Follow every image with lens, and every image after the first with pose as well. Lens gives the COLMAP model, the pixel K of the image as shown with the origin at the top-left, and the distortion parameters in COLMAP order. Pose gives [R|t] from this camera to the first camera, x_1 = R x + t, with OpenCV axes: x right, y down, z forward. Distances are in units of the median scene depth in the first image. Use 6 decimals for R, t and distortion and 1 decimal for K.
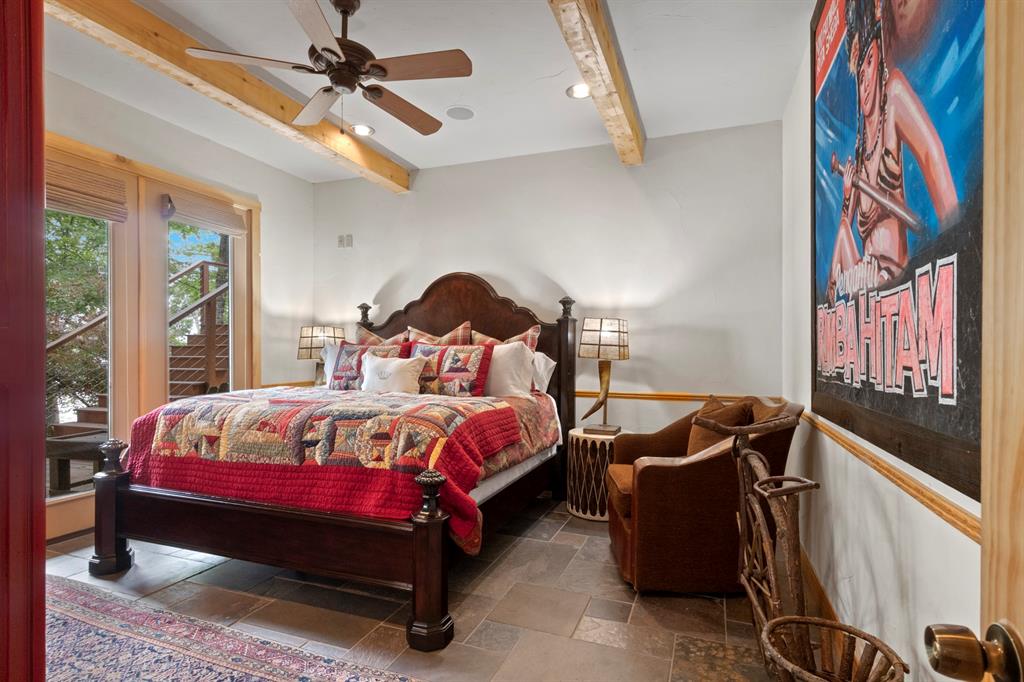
lens RADIAL K [[516.2, 0, 512.6], [0, 516.2, 345.6], [0, 0, 1]] dist [-0.003978, -0.000637]
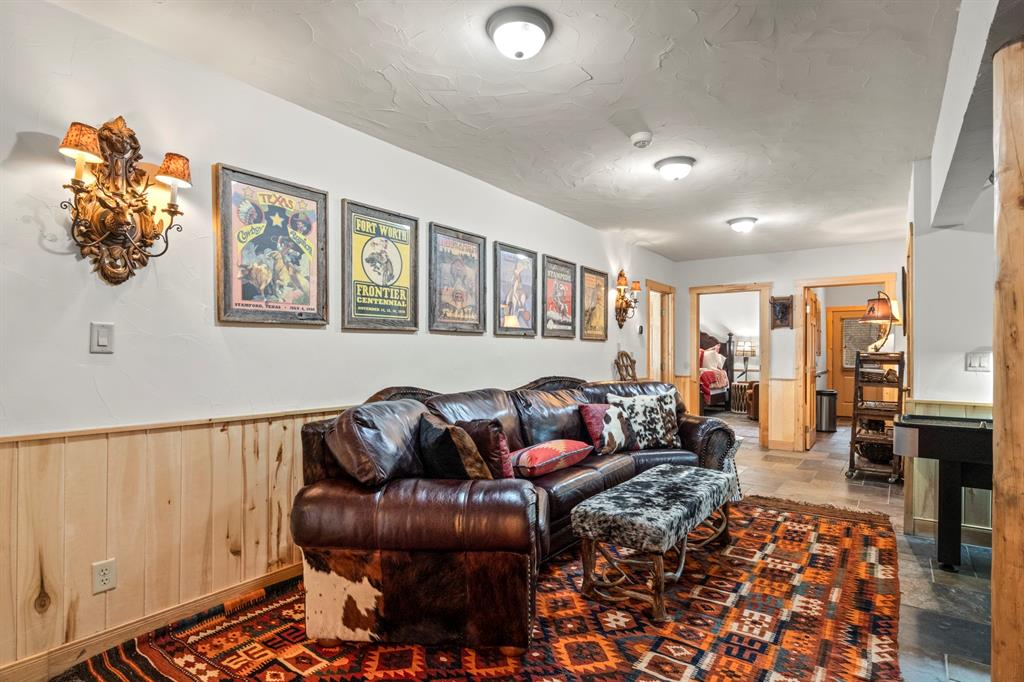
lens RADIAL K [[516.2, 0, 512.8], [0, 516.2, 347.3], [0, 0, 1]] dist [-0.003978, -0.000637]
pose [[0.965952, 0.001013, -0.258721, -0.293933], [-0.000841, 0.999999, 0.000777, -0.022066], [0.258721, -0.000533, 0.965952, -1.876210]]
